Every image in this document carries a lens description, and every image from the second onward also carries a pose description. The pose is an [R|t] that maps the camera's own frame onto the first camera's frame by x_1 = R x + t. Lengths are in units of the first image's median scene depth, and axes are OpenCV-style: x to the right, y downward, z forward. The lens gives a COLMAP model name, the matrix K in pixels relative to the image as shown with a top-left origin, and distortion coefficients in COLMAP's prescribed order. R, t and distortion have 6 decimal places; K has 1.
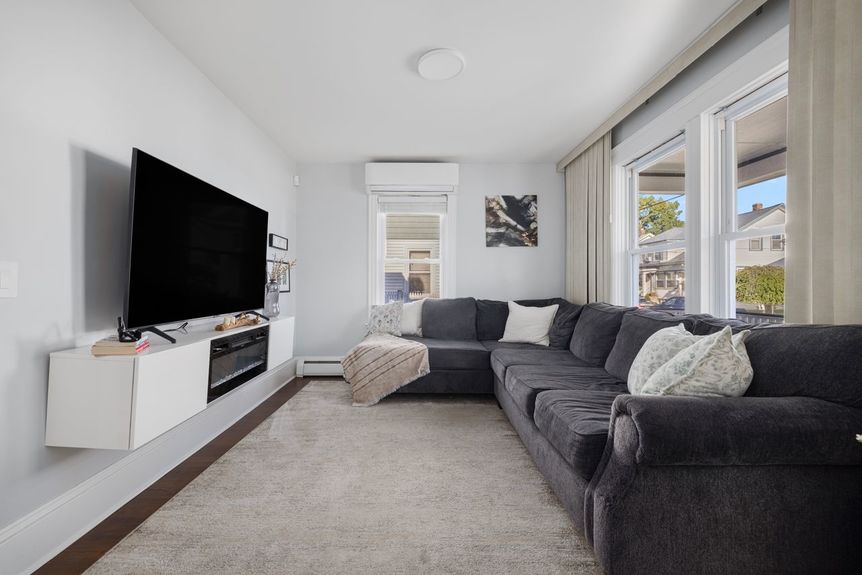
lens RADIAL K [[370.2, 0, 422.0], [0, 370.2, 286.4], [0, 0, 1]] dist [0.001077, -0.000322]
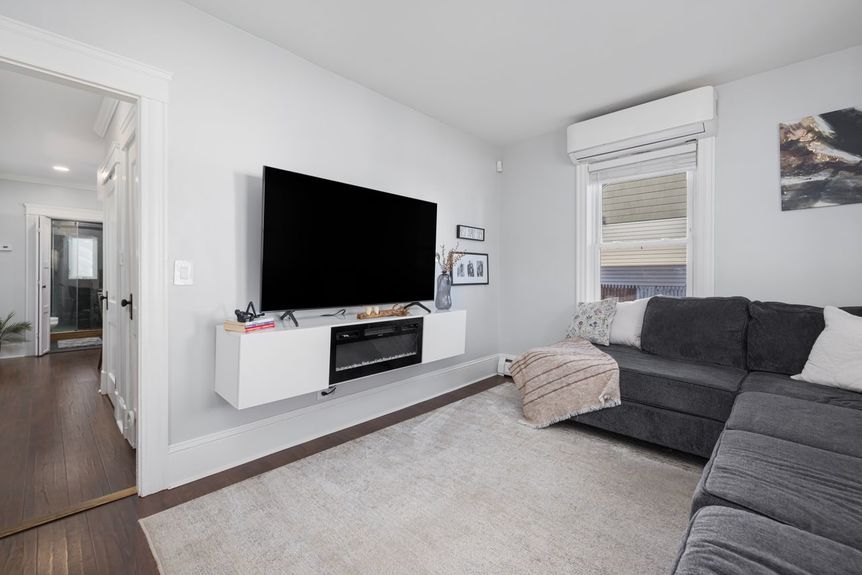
lens RADIAL K [[369.9, 0, 422.6], [0, 369.9, 280.6], [0, 0, 1]] dist [0.003803, -0.000158]
pose [[0.714560, 0.004972, -0.699557, 0.196702], [-0.002373, 0.999986, 0.004683, 0.000937], [0.699570, -0.001686, 0.714562, 0.208704]]
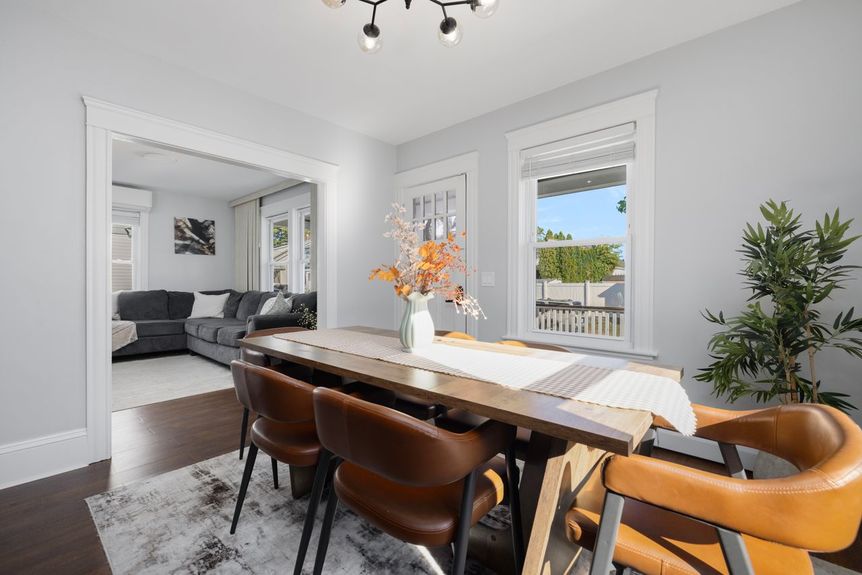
lens RADIAL K [[370.2, 0, 422.0], [0, 370.2, 286.4], [0, 0, 1]] dist [0.001077, -0.000322]
pose [[0.677651, -0.003437, 0.735376, -0.241400], [0.000411, 0.999991, 0.004296, 0.012395], [-0.735384, -0.002609, 0.677646, -0.684426]]
